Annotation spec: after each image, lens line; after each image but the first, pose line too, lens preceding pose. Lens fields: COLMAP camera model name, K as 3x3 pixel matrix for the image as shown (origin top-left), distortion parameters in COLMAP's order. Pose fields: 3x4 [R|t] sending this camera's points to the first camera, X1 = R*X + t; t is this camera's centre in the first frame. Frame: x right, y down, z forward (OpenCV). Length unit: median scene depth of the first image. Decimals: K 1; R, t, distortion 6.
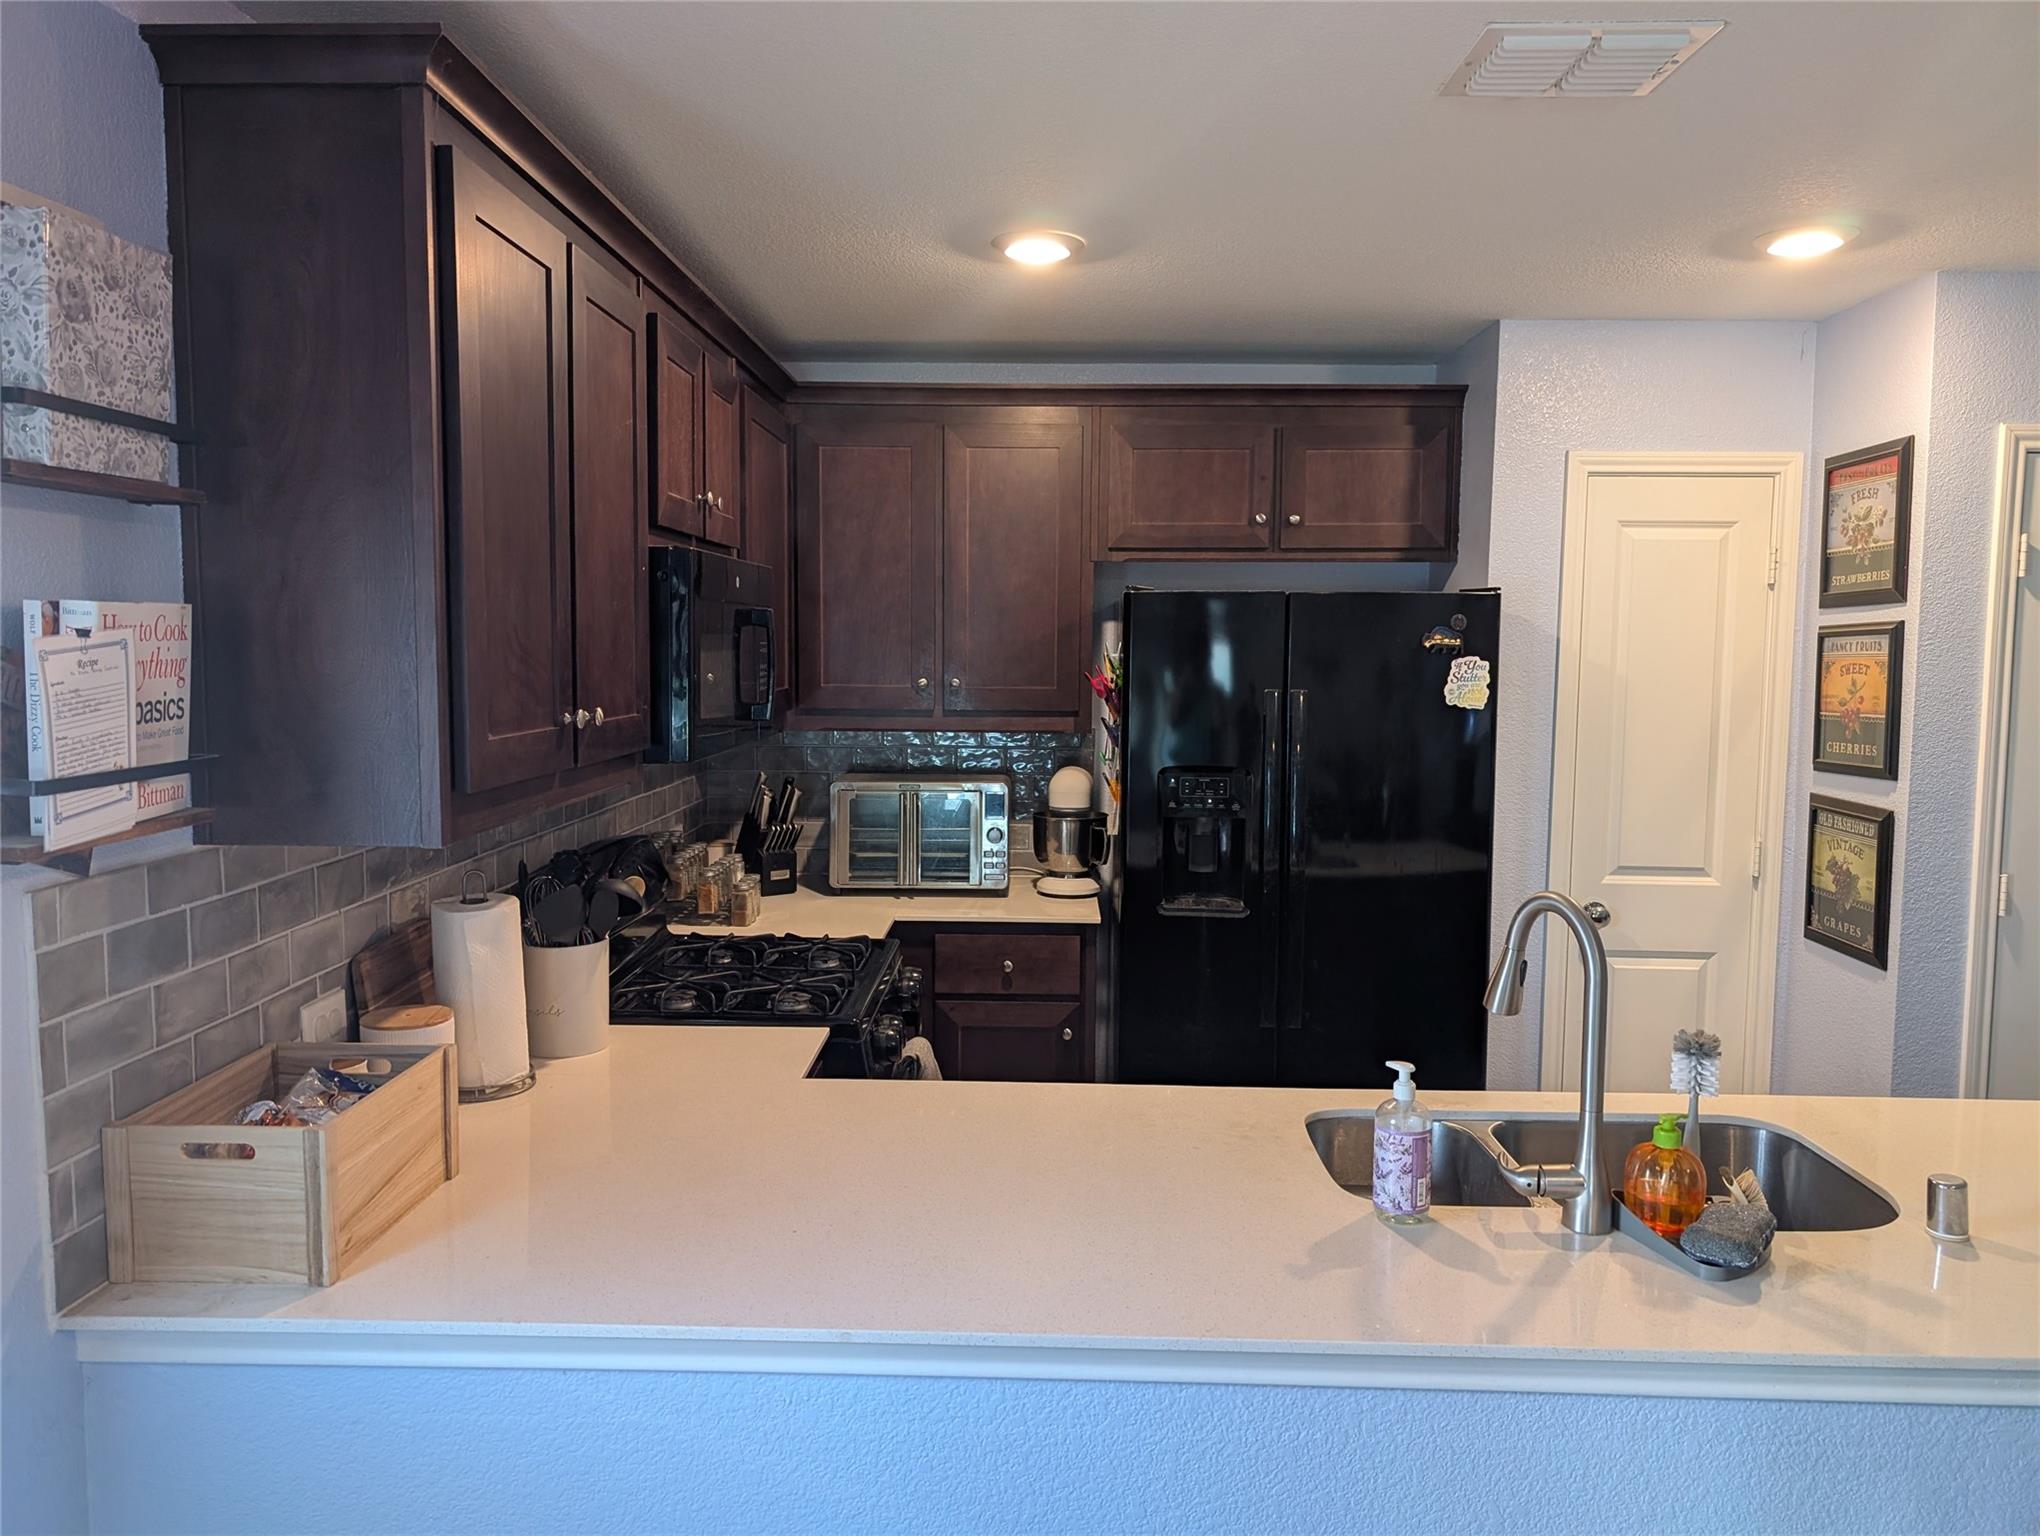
lens RADIAL K [[1450.3, 0, 1019.5], [0, 1450.3, 766.0], [0, 0, 1]] dist [0.005232, 0.003283]
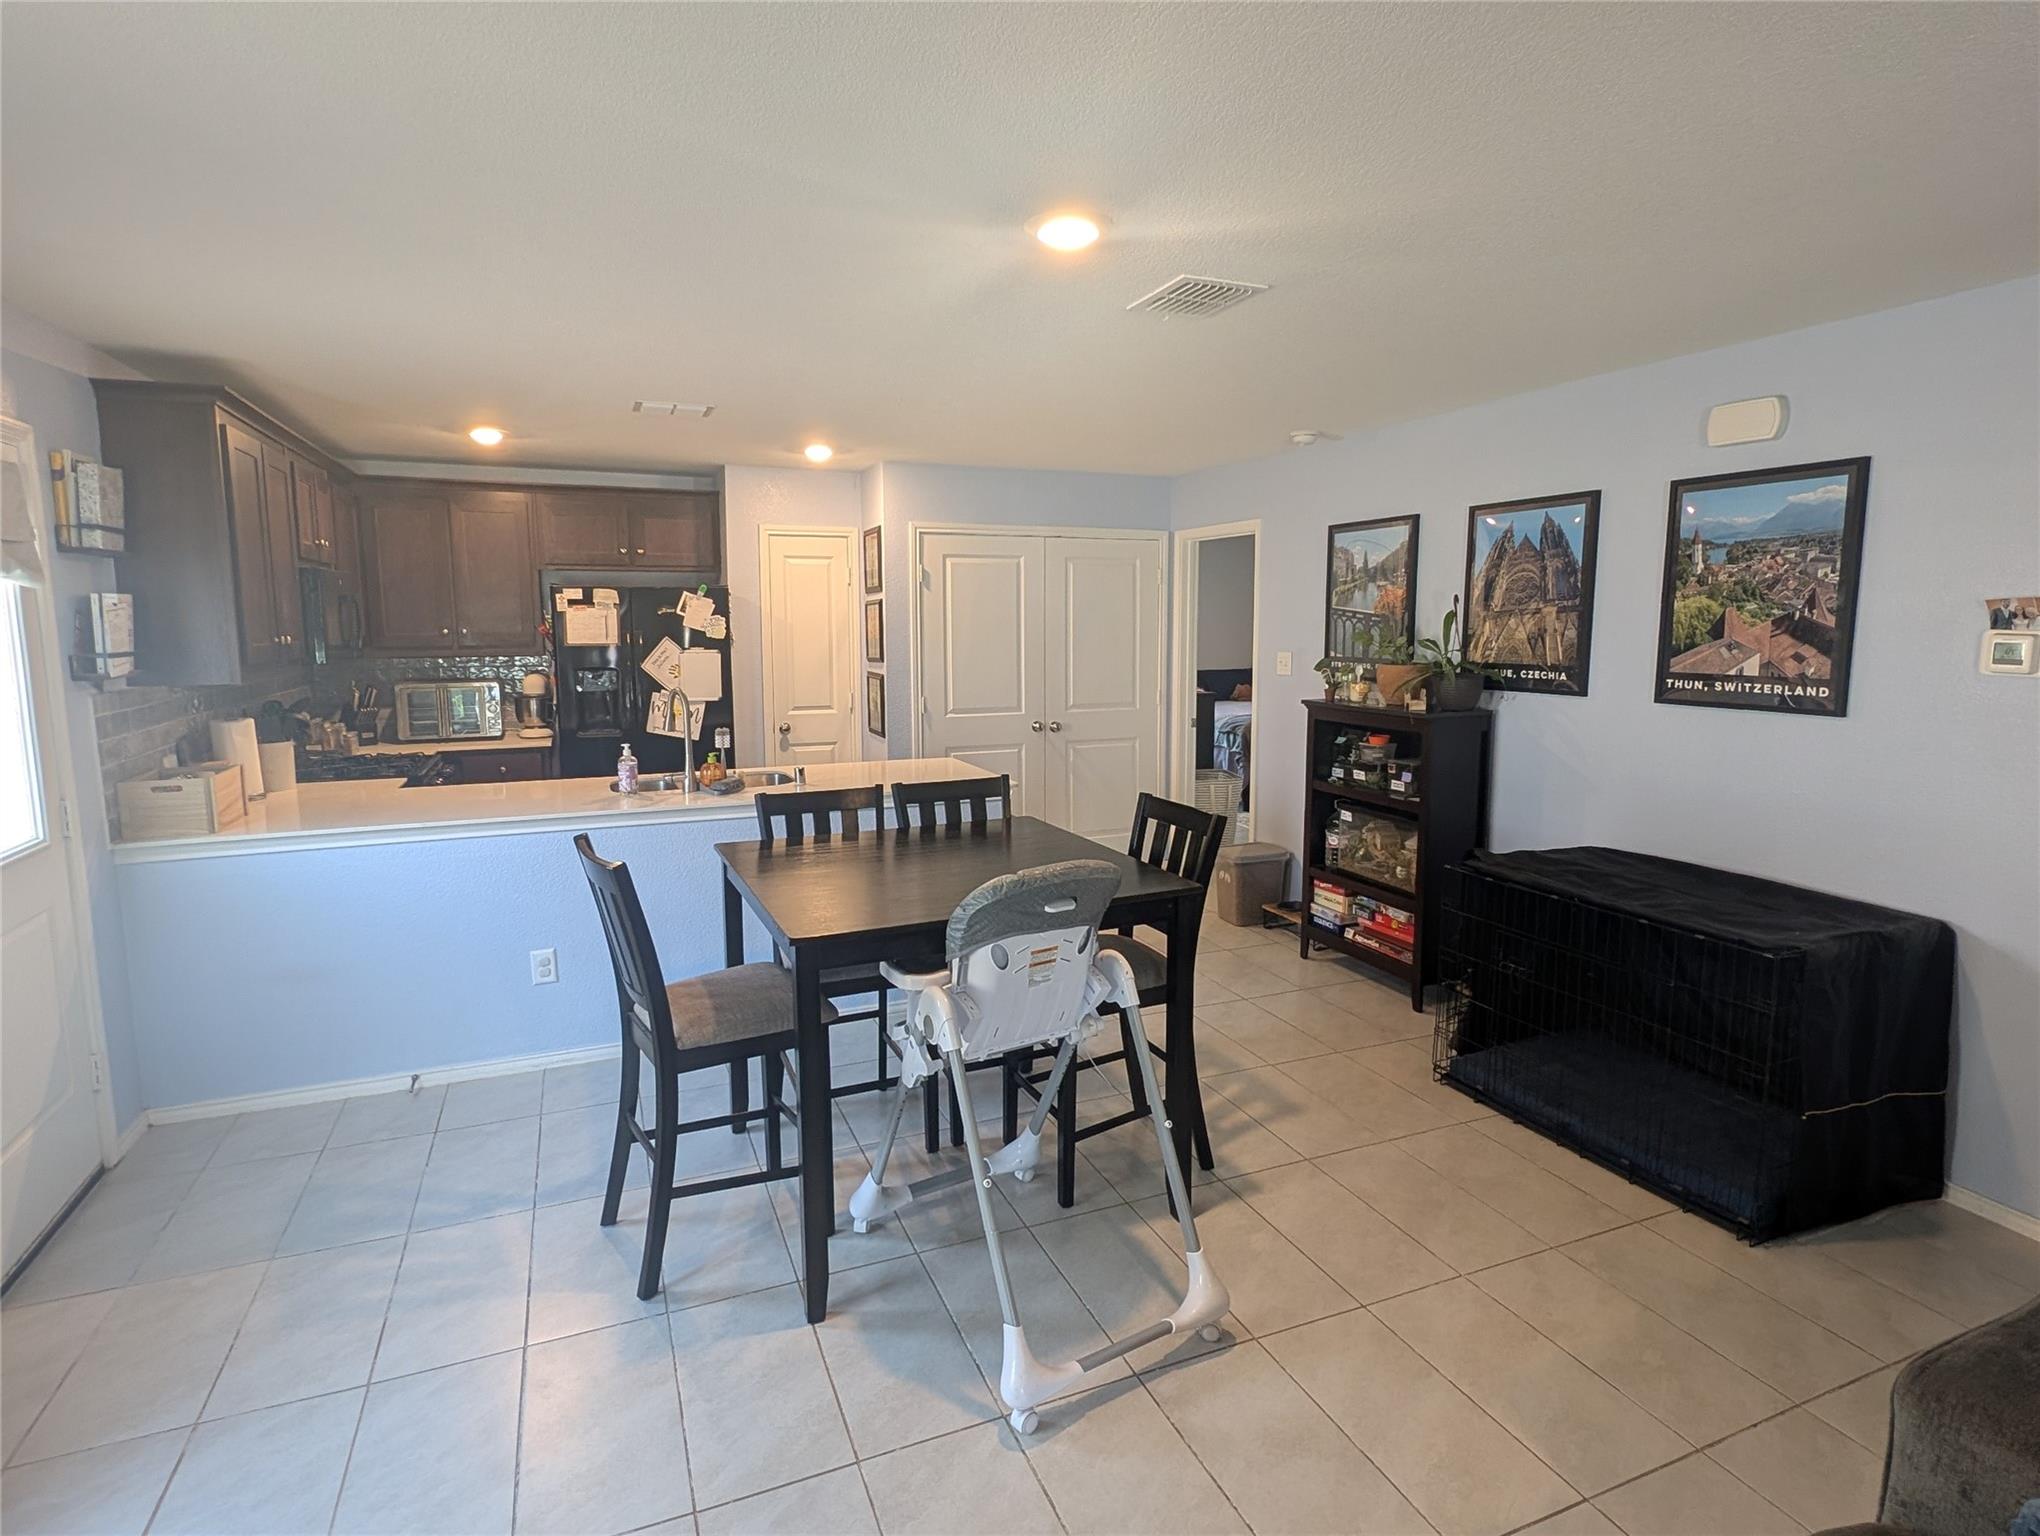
lens RADIAL K [[1043.3, 0, 1028.0], [0, 1043.3, 754.5], [0, 0, 1]] dist [0.004089, -0.001645]
pose [[0.907799, -0.065352, 0.414283, 0.063125], [0.046081, 0.997347, 0.056354, 0.077598], [-0.416867, -0.032068, 0.908402, -0.745490]]
